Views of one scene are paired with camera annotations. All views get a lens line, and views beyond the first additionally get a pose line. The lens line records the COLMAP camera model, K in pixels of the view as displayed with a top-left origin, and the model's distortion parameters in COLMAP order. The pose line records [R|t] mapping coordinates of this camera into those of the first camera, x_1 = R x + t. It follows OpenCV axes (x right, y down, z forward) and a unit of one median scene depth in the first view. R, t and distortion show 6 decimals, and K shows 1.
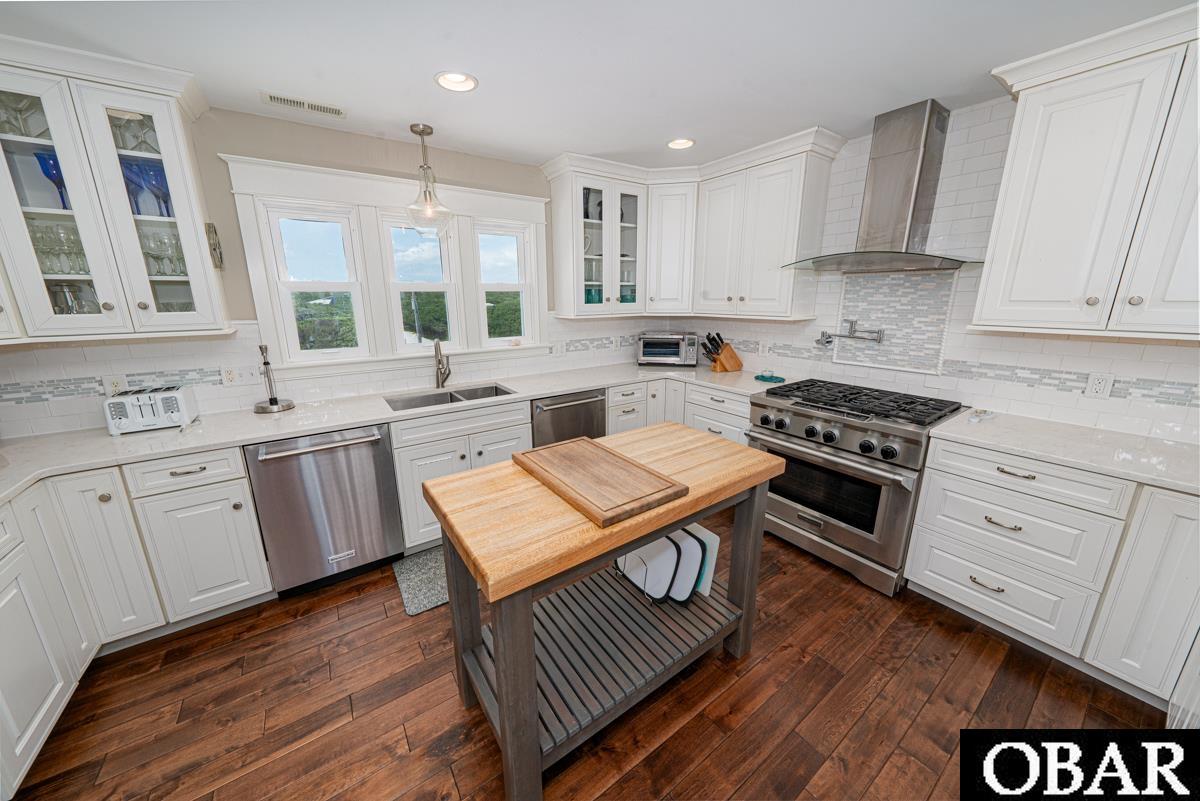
lens RADIAL K [[408.6, 0, 593.9], [0, 408.6, 398.8], [0, 0, 1]] dist [-0.000407, 0.000072]
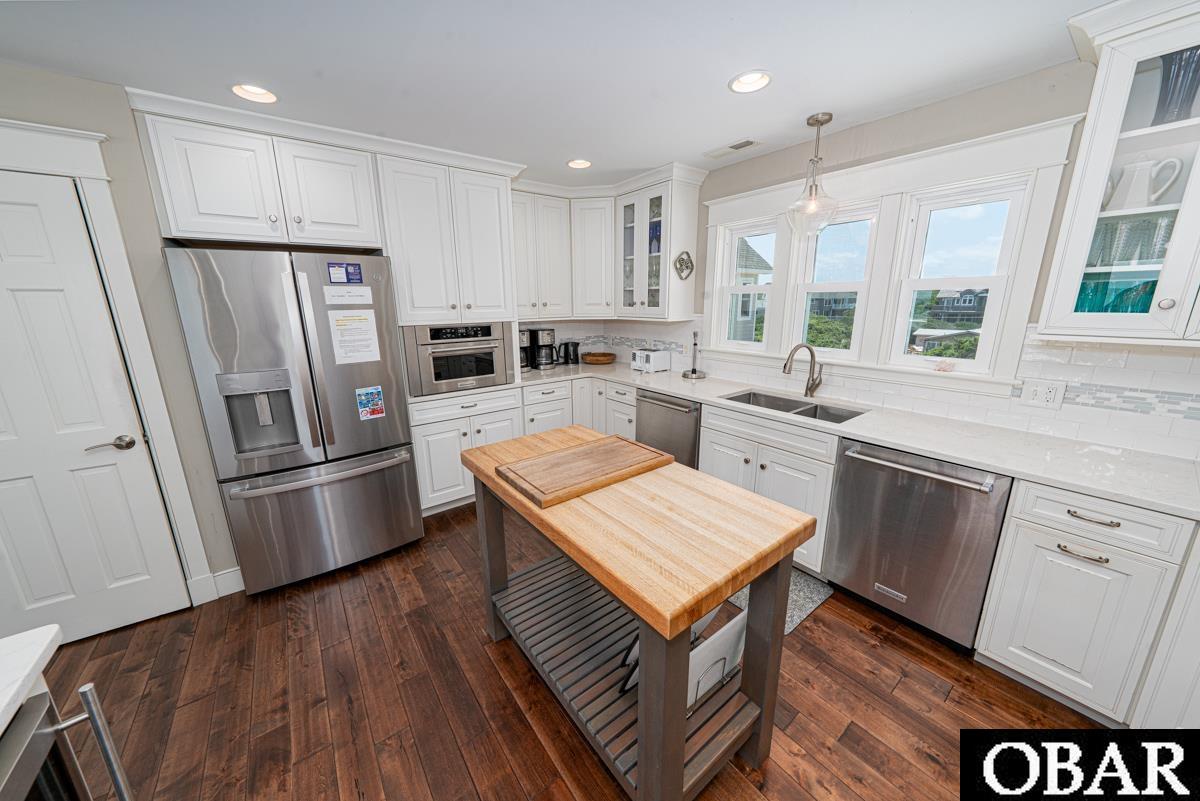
lens RADIAL K [[410.4, 0, 593.8], [0, 410.4, 400.9], [0, 0, 1]] dist [0.000165, 0.000039]
pose [[0.038581, 0.246066, -0.968485, 0.567907], [-0.235511, 0.944142, 0.230499, -0.131712], [0.971106, 0.219196, 0.094377, 0.499702]]
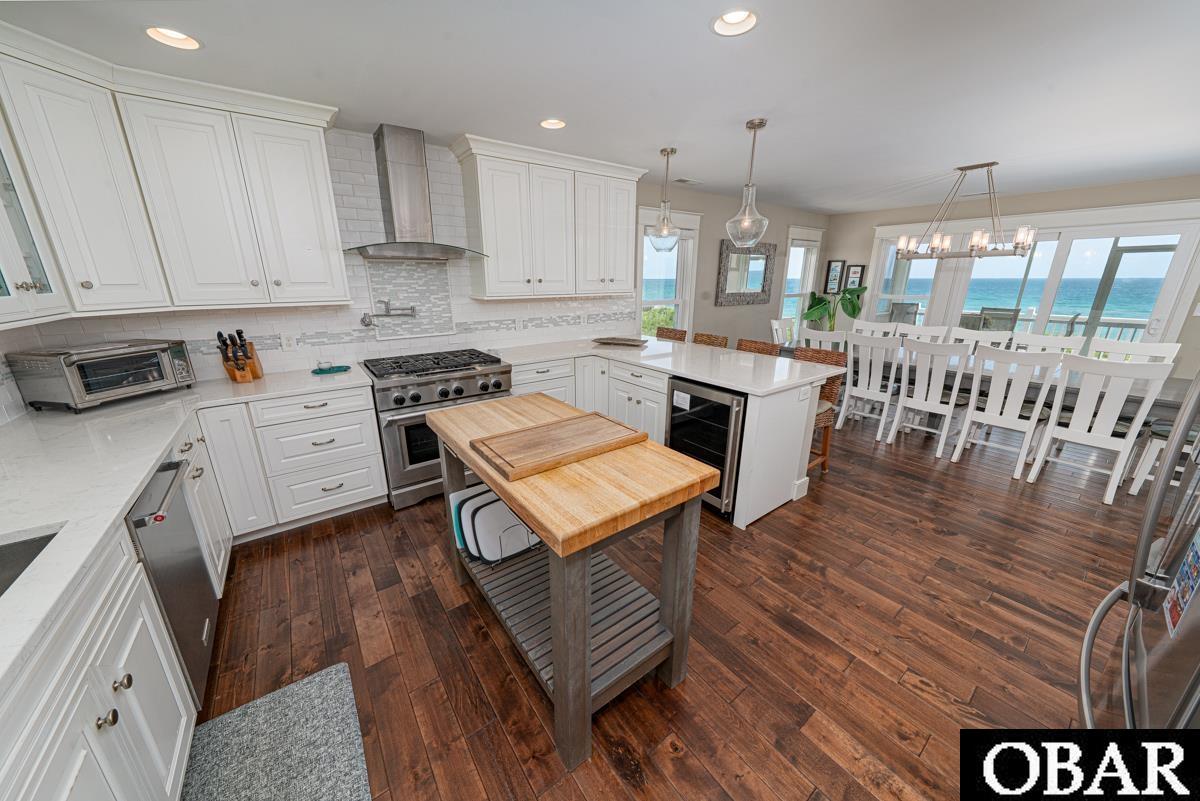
lens RADIAL K [[408.6, 0, 593.9], [0, 408.6, 398.8], [0, 0, 1]] dist [-0.000407, 0.000072]
pose [[-0.019982, -0.279266, 0.960006, -0.580022], [0.248241, 0.928744, 0.275339, -0.114069], [-0.968492, 0.243815, 0.050768, 0.472949]]
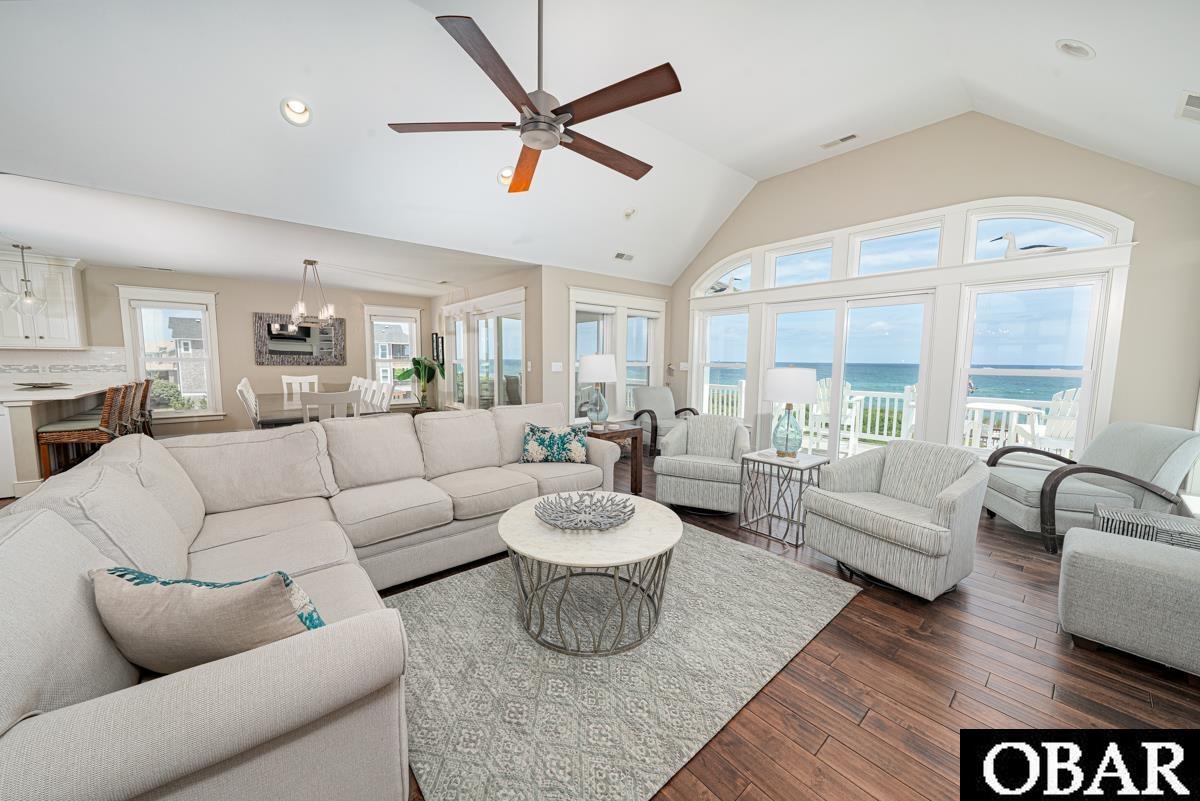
lens RADIAL K [[412.5, 0, 586.2], [0, 412.5, 401.0], [0, 0, 1]] dist [-0.000614, 0.000235]
pose [[-0.077467, -0.092539, 0.992691, -1.151837], [0.236920, 0.965453, 0.108488, 0.595689], [-0.968436, 0.243593, -0.052866, -1.919300]]
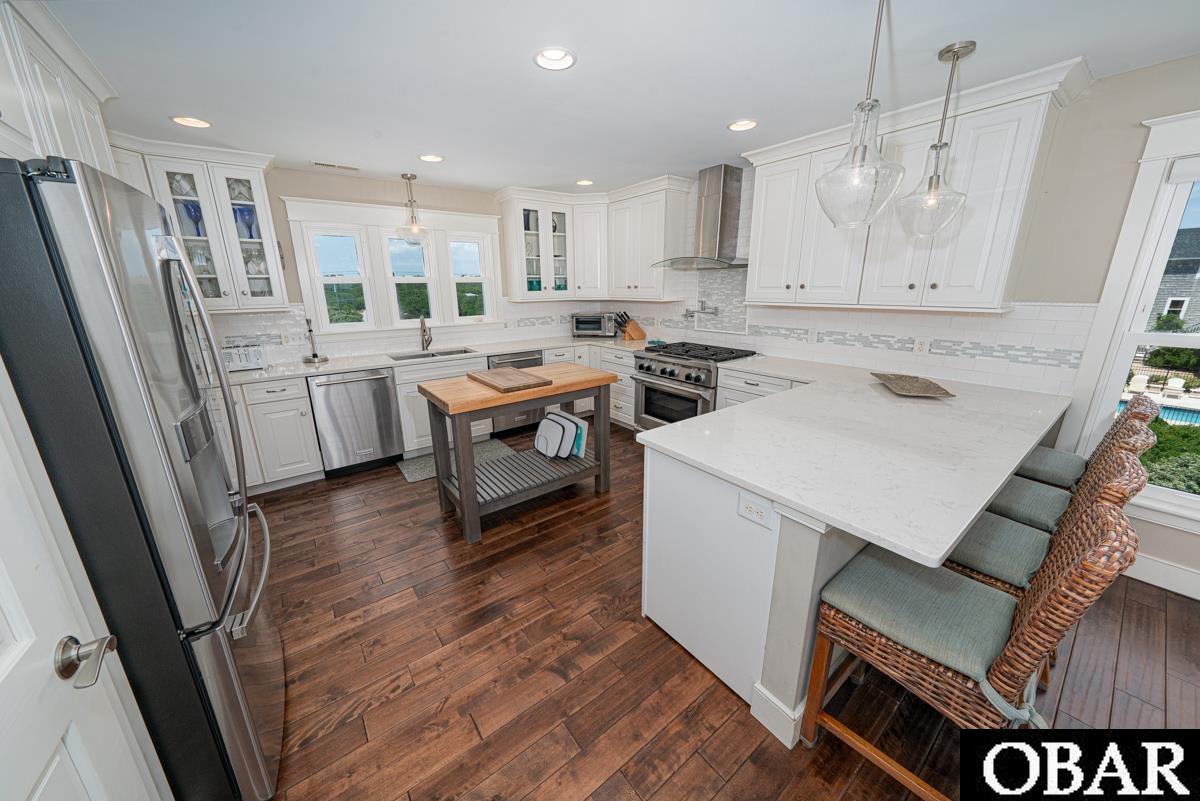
lens RADIAL K [[410.7, 0, 595.1], [0, 410.7, 398.5], [0, 0, 1]] dist [-0.001784, 0.000072]
pose [[0.999289, -0.014694, 0.034733, 0.189780], [0.013960, 0.999676, 0.021277, 0.135249], [-0.035034, -0.020777, 0.999170, -0.525885]]
